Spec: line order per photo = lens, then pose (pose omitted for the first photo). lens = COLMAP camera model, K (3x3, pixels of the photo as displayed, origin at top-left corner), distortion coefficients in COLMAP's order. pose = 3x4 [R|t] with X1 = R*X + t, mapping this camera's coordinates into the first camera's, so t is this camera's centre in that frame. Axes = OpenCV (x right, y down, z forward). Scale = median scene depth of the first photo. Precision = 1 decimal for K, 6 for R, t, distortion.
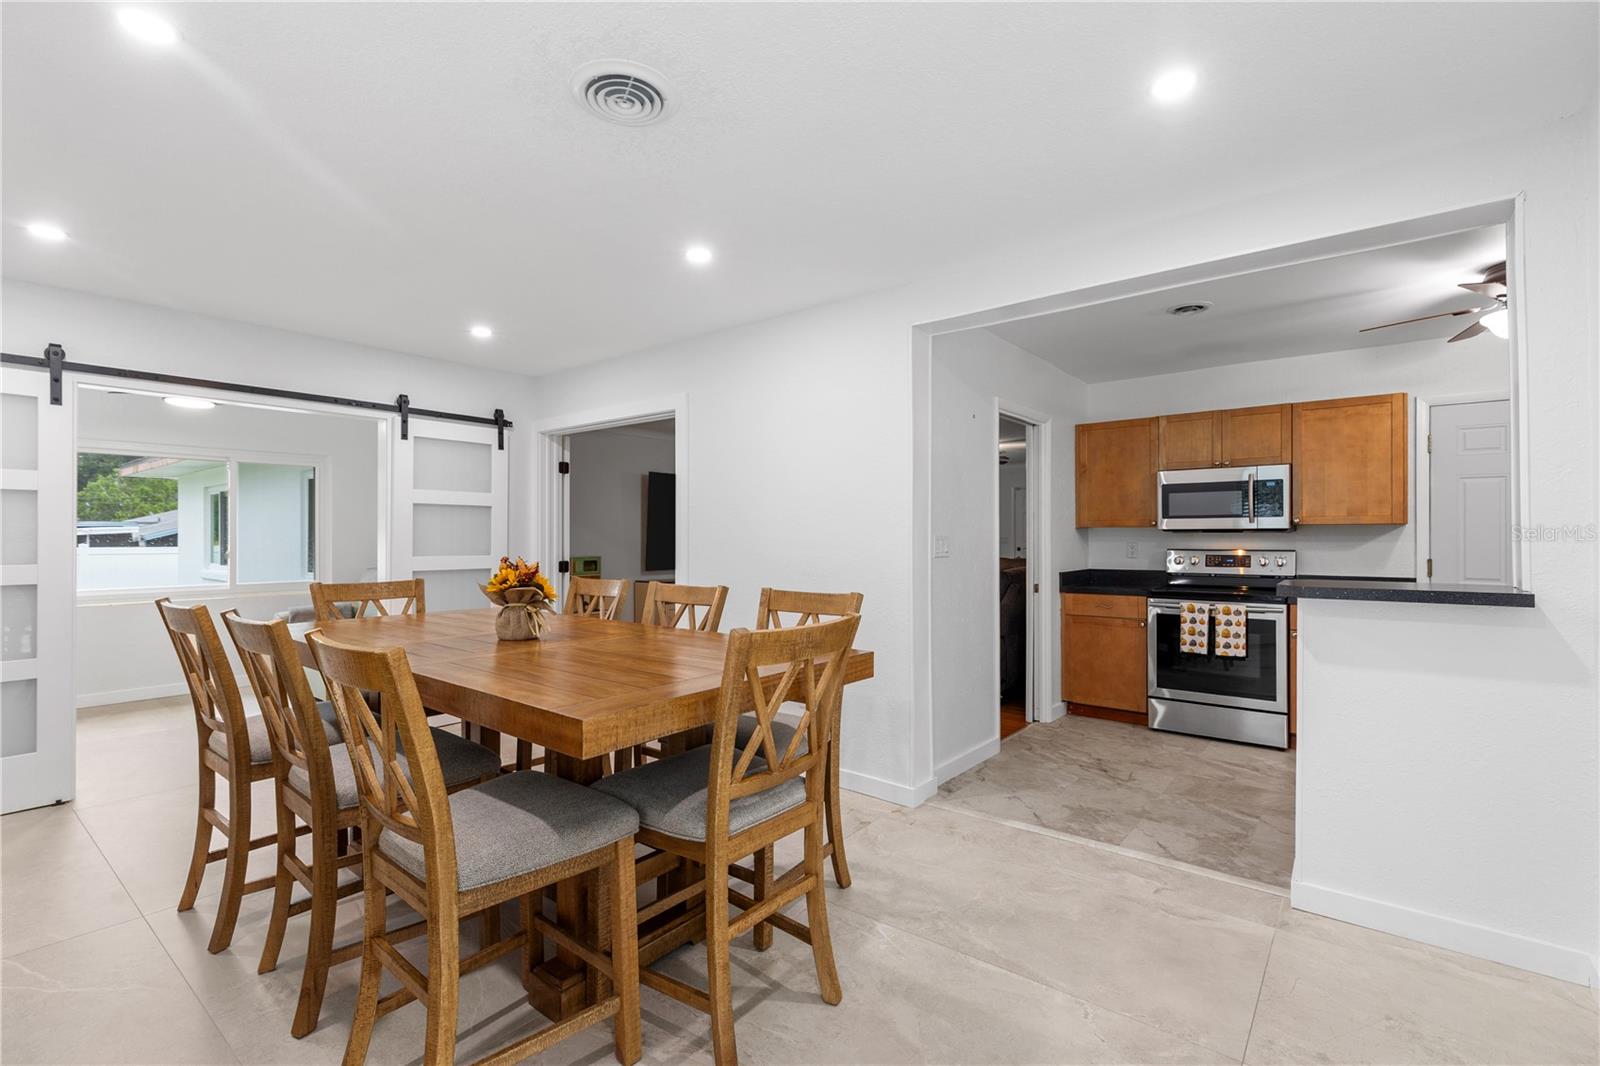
lens RADIAL K [[715.9, 0, 803.1], [0, 715.9, 528.9], [0, 0, 1]] dist [0.001168, 0.000001]
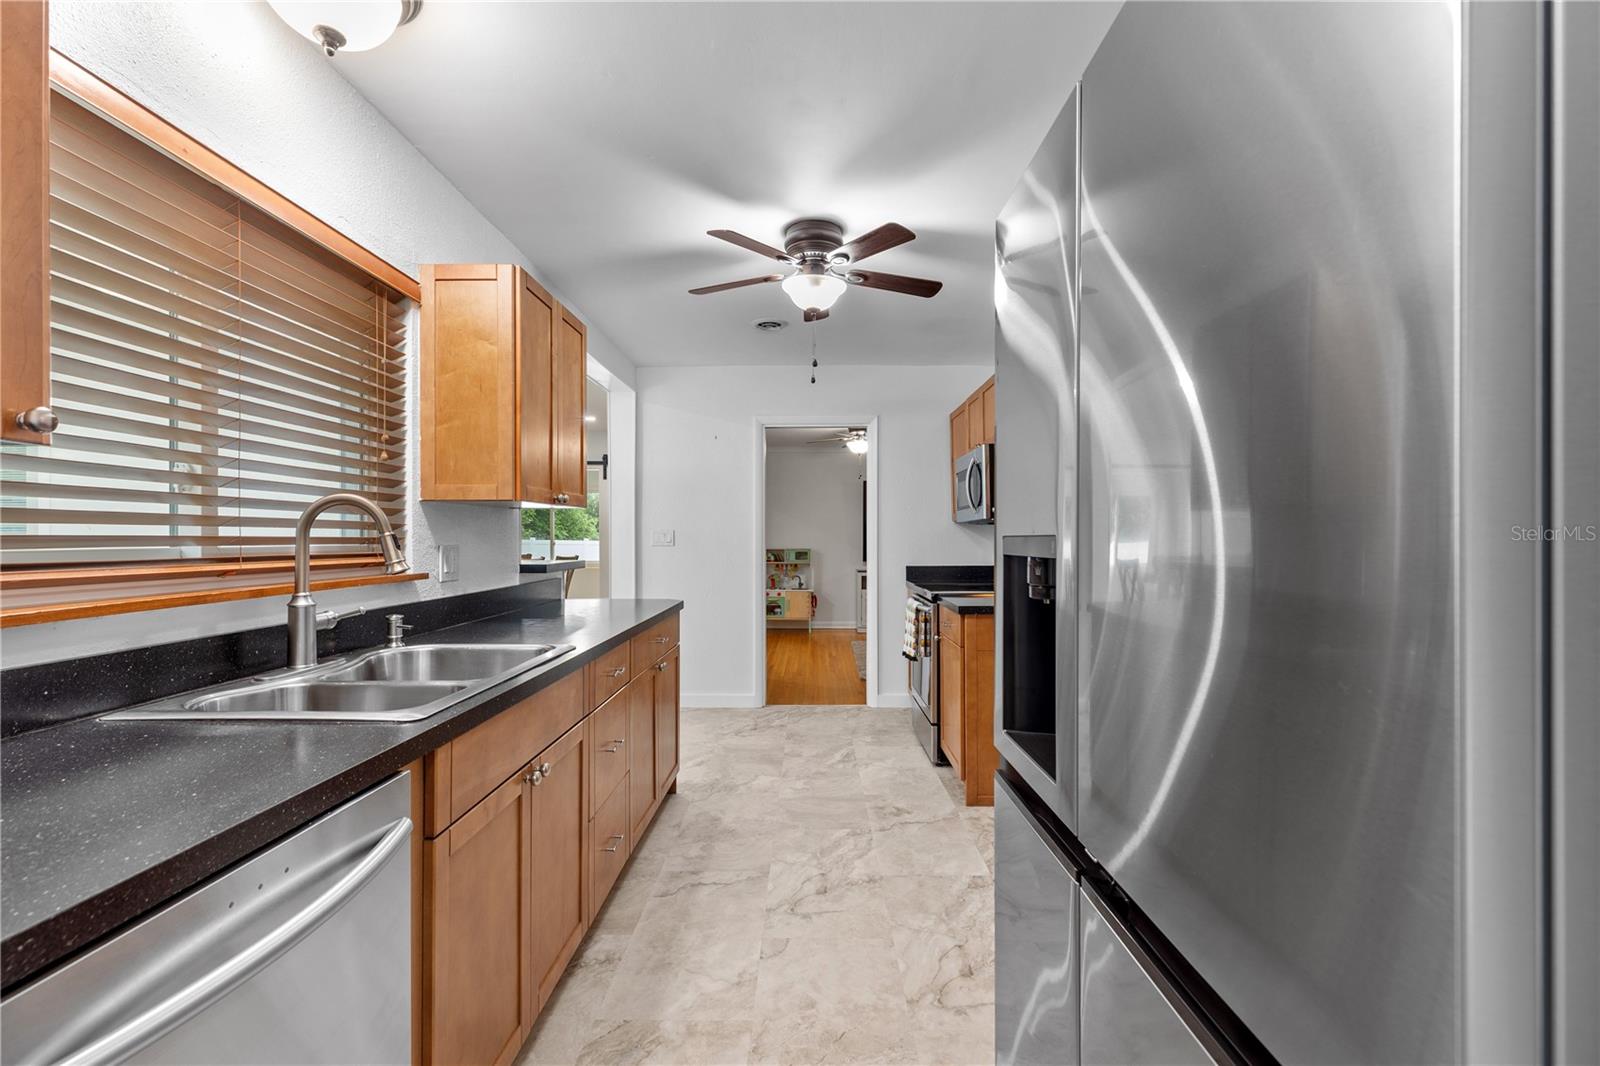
lens RADIAL K [[715.9, 0, 807.0], [0, 715.9, 535.6], [0, 0, 1]] dist [0.001168, 0.000001]
pose [[0.630627, 0.002726, -0.776081, 1.195500], [0.006630, 0.999938, 0.008900, 0.012184], [0.776058, -0.010758, 0.630570, 0.294659]]
